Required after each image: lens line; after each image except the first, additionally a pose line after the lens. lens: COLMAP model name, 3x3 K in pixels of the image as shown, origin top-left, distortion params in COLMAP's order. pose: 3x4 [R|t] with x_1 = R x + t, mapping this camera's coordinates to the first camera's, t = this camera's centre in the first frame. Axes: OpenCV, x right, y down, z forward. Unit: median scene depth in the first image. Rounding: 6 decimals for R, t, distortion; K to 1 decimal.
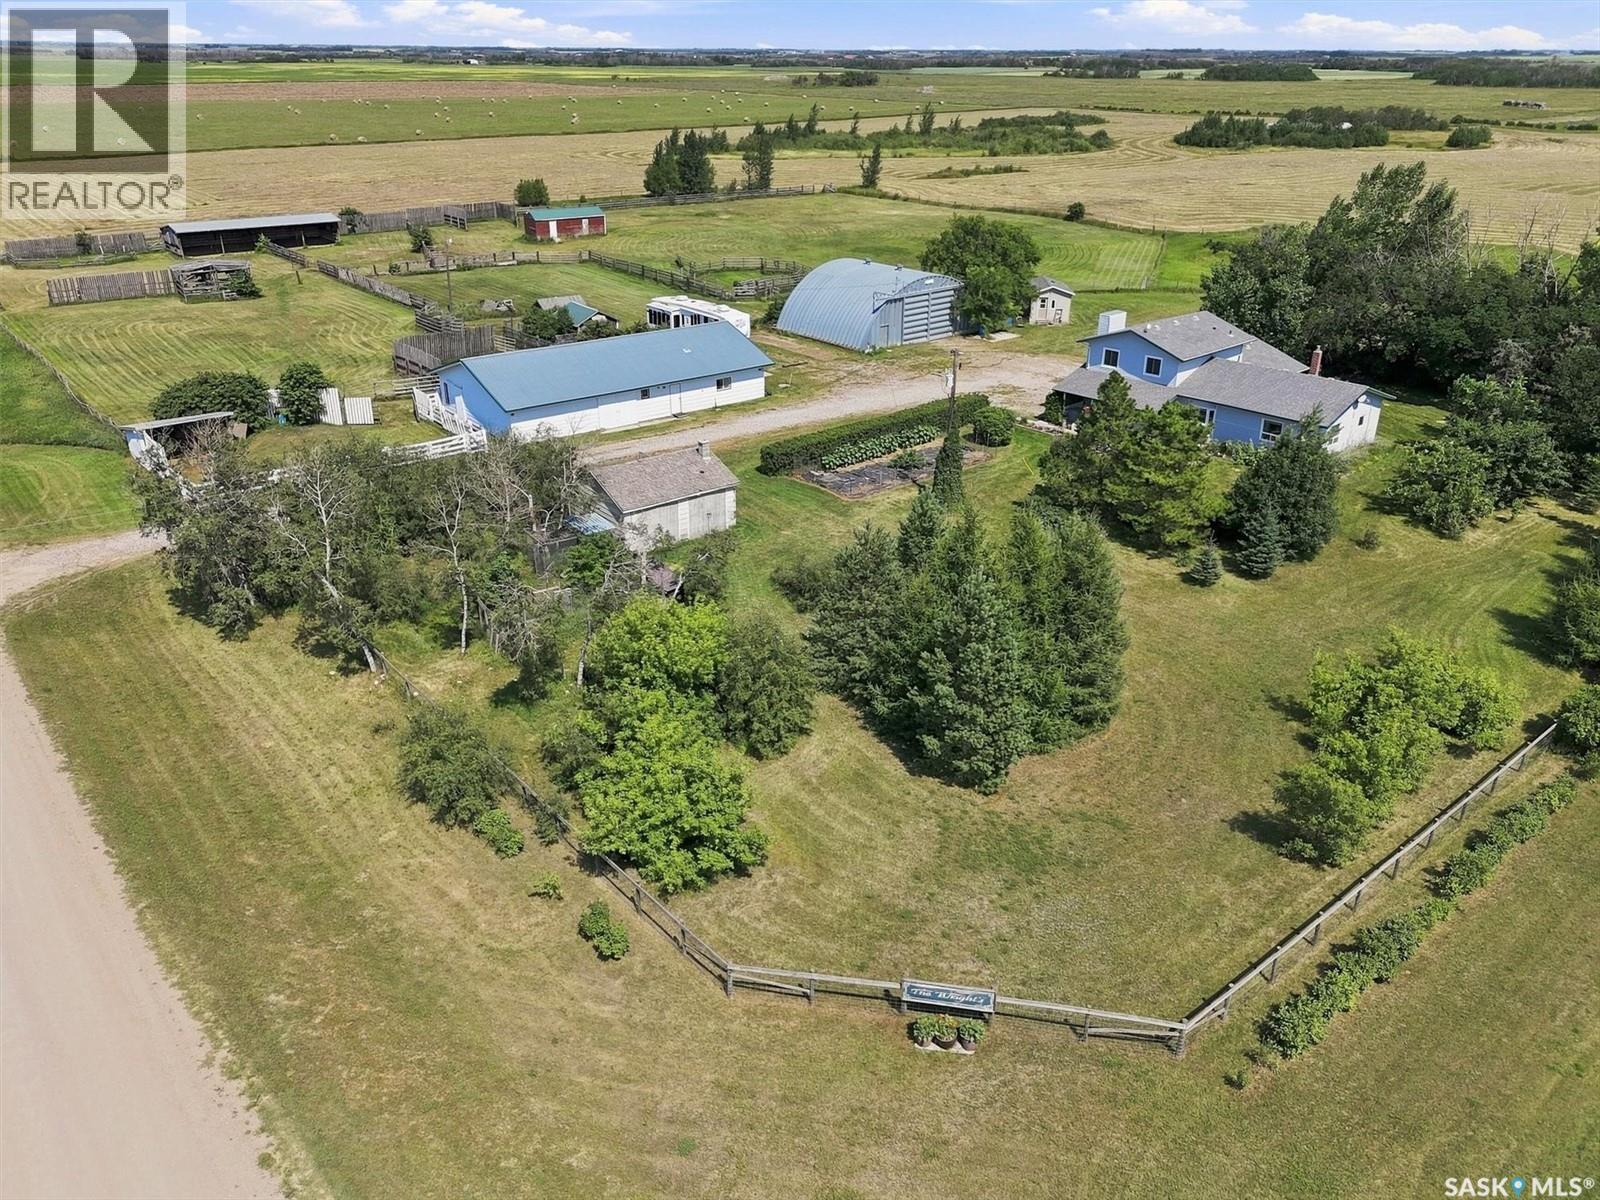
lens RADIAL K [[1176.1, 0, 800.0], [0, 1176.1, 600.0], [0, 0, 1]] dist [0.075740, -0.081453]
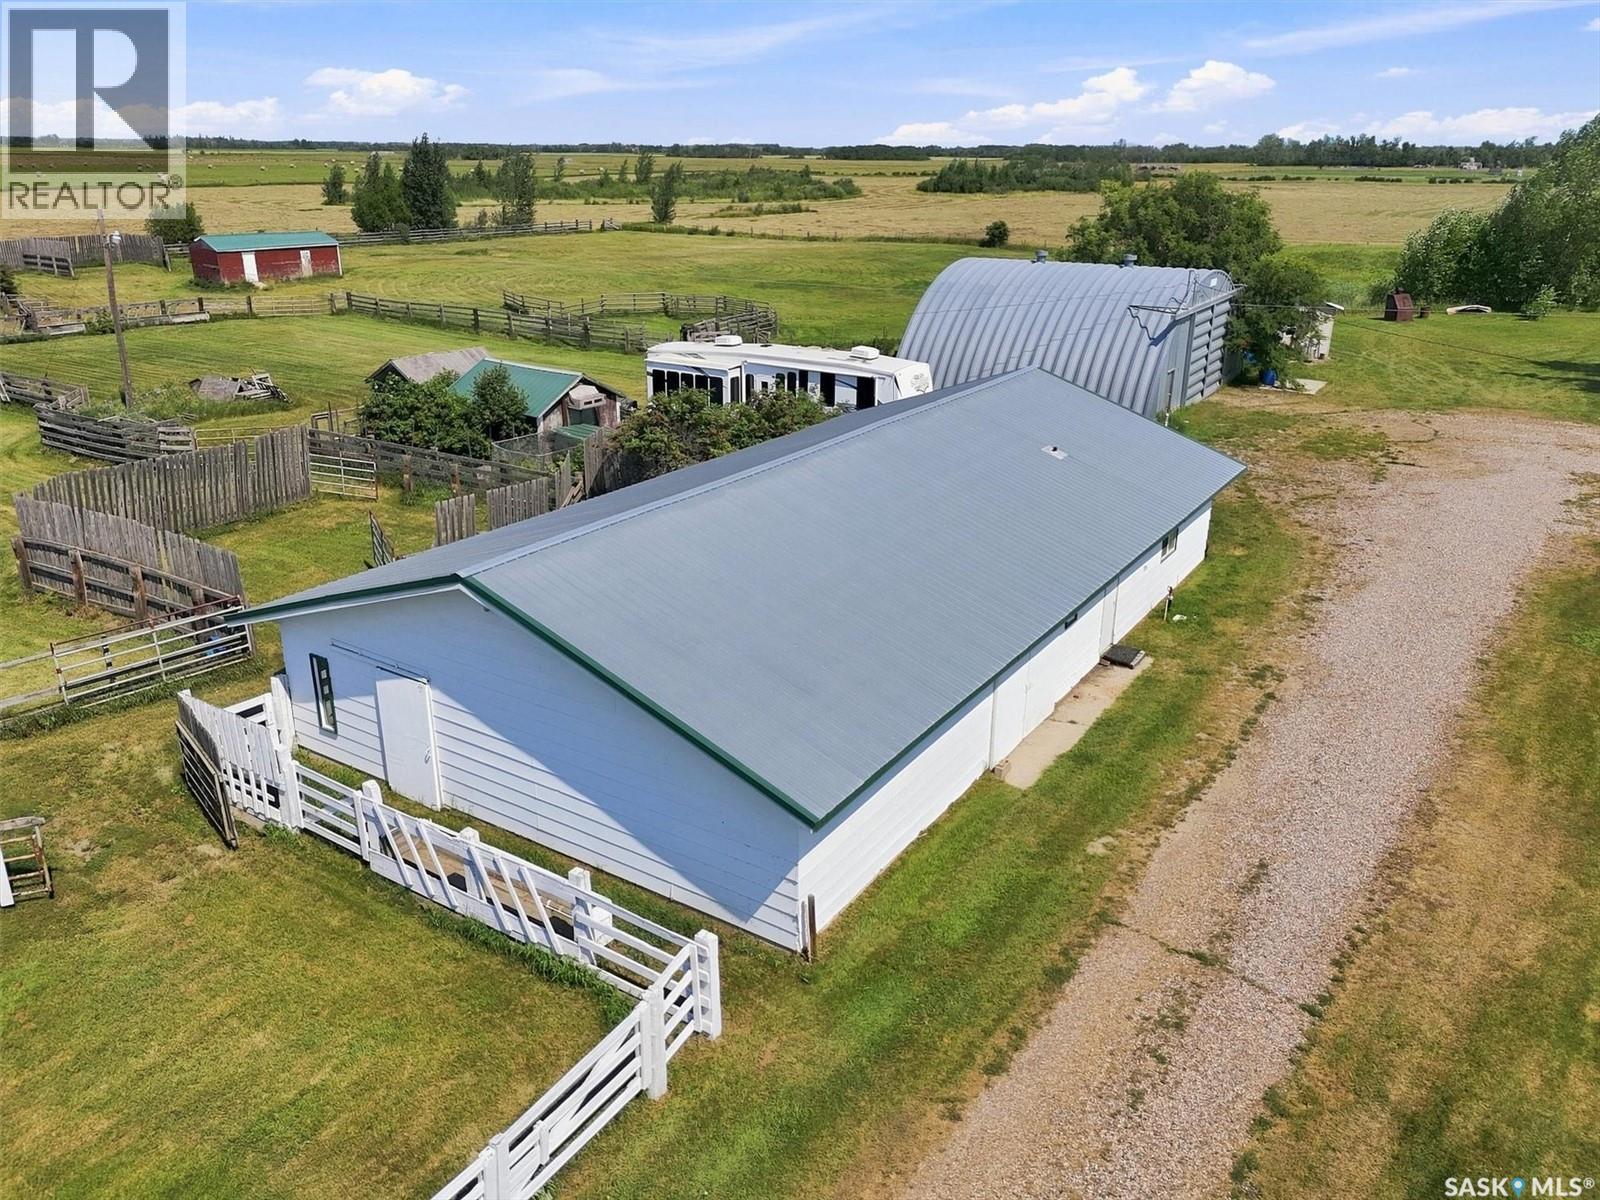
lens RADIAL K [[1176.1, 0, 800.0], [0, 1176.1, 600.0], [0, 0, 1]] dist [0.075740, -0.081453]
pose [[0.949026, -0.110248, 0.295289, -0.142546], [0.130080, 0.990326, -0.048317, -0.087620], [-0.287105, 0.084266, 0.954185, 0.377853]]
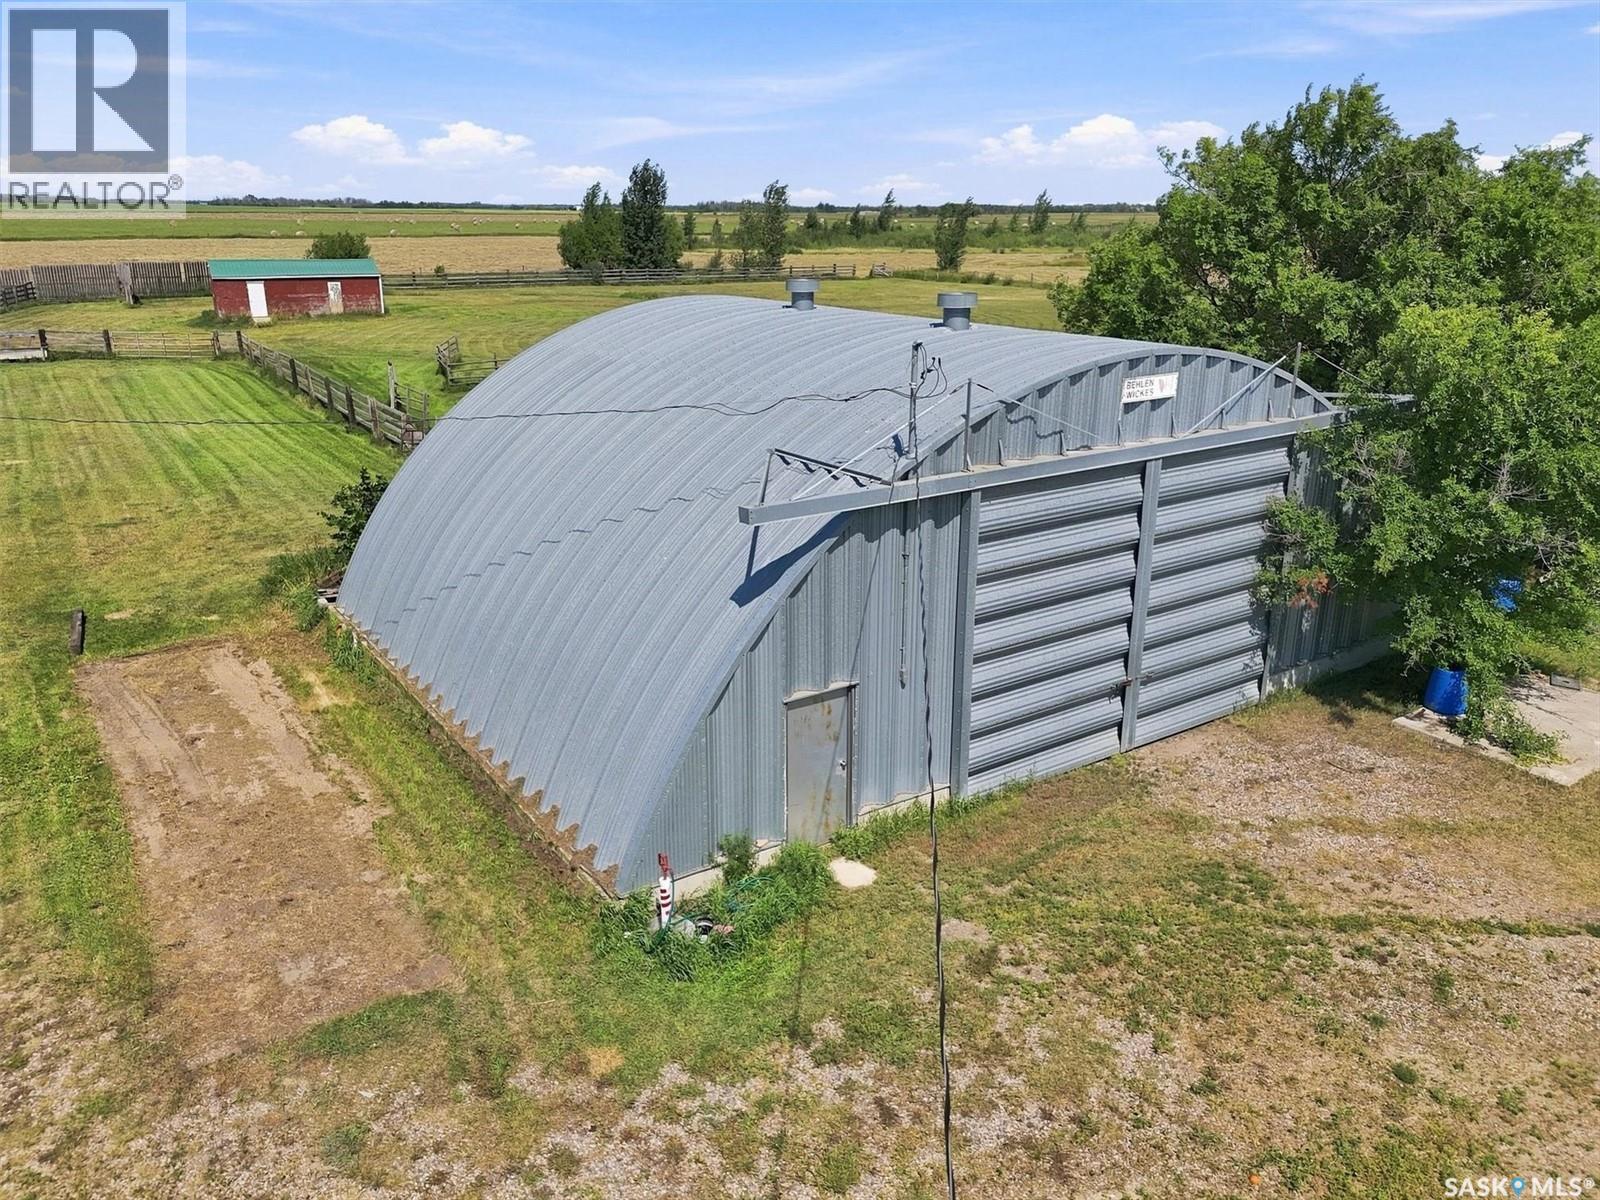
lens RADIAL K [[1176.1, 0, 800.0], [0, 1176.1, 600.0], [0, 0, 1]] dist [0.075740, -0.081453]
pose [[0.996178, 0.028945, -0.082415, 0.051159], [-0.038211, 0.992840, -0.113173, -0.145769], [0.078549, 0.115889, 0.990151, 0.554159]]
